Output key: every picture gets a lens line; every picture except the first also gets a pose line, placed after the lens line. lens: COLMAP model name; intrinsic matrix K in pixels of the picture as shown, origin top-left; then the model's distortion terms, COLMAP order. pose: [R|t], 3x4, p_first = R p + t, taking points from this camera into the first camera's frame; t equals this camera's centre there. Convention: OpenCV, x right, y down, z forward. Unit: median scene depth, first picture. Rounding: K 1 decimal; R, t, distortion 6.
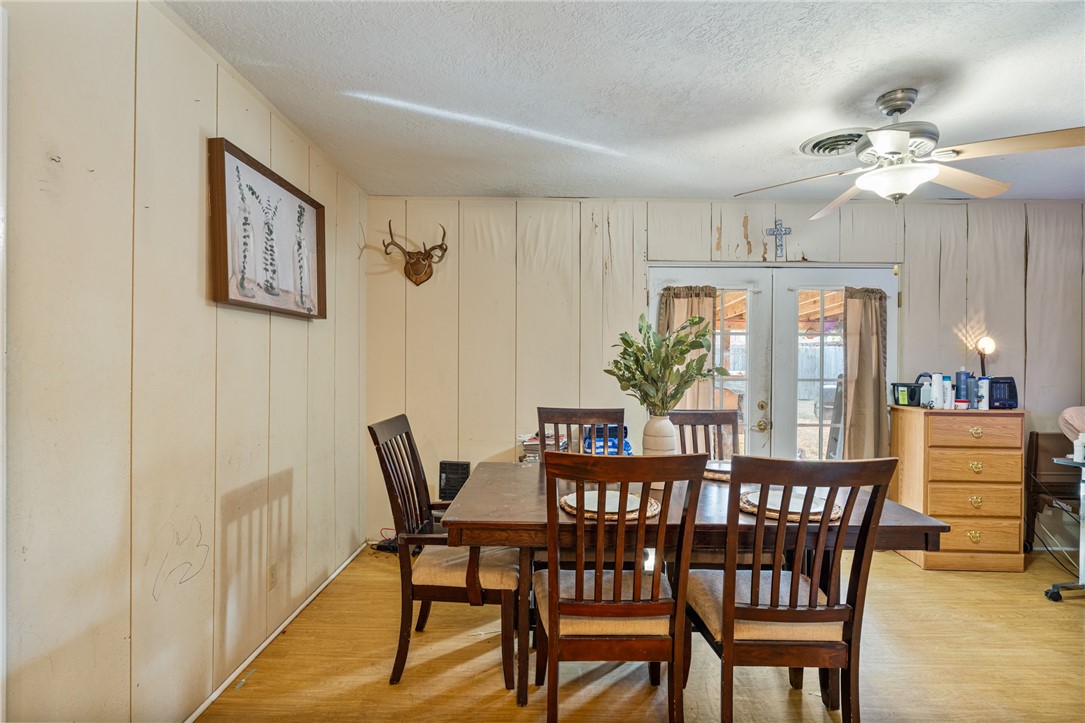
lens RADIAL K [[553.8, 0, 541.1], [0, 553.8, 361.4], [0, 0, 1]] dist [0.000695, 0.000085]
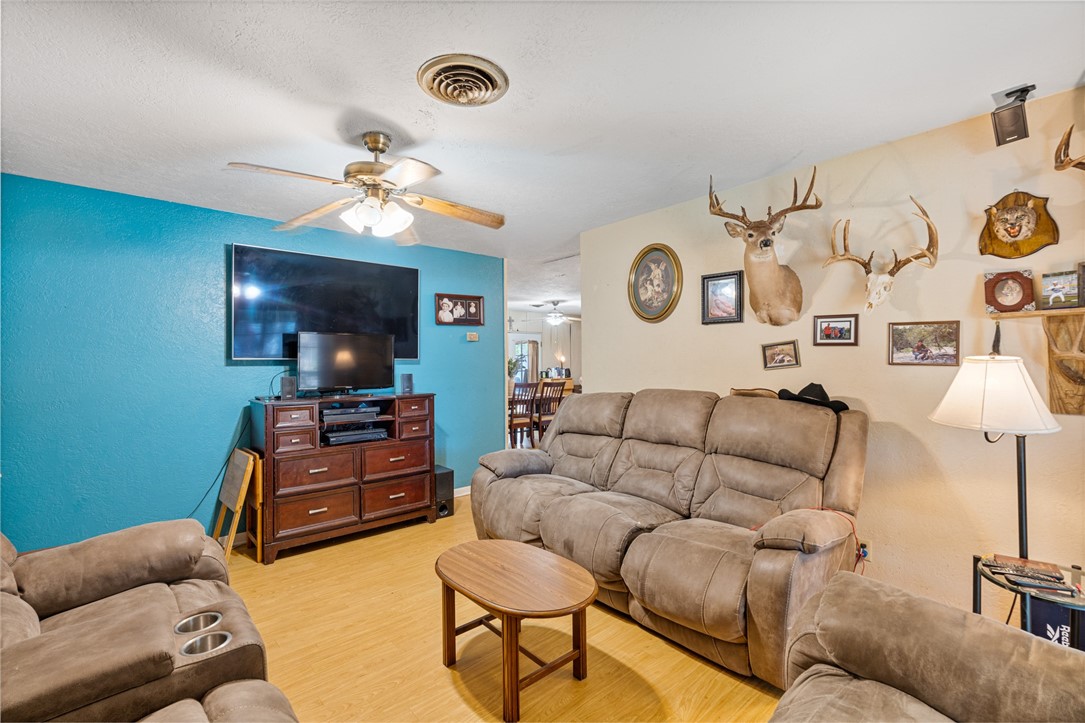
lens RADIAL K [[489.8, 0, 547.7], [0, 489.8, 361.7], [0, 0, 1]] dist [-0.004482, 0.000085]
pose [[0.741807, -0.010105, 0.670538, -1.198539], [0.013570, 0.999908, 0.000057, -0.014474], [-0.670476, 0.009057, 0.741876, -1.083542]]
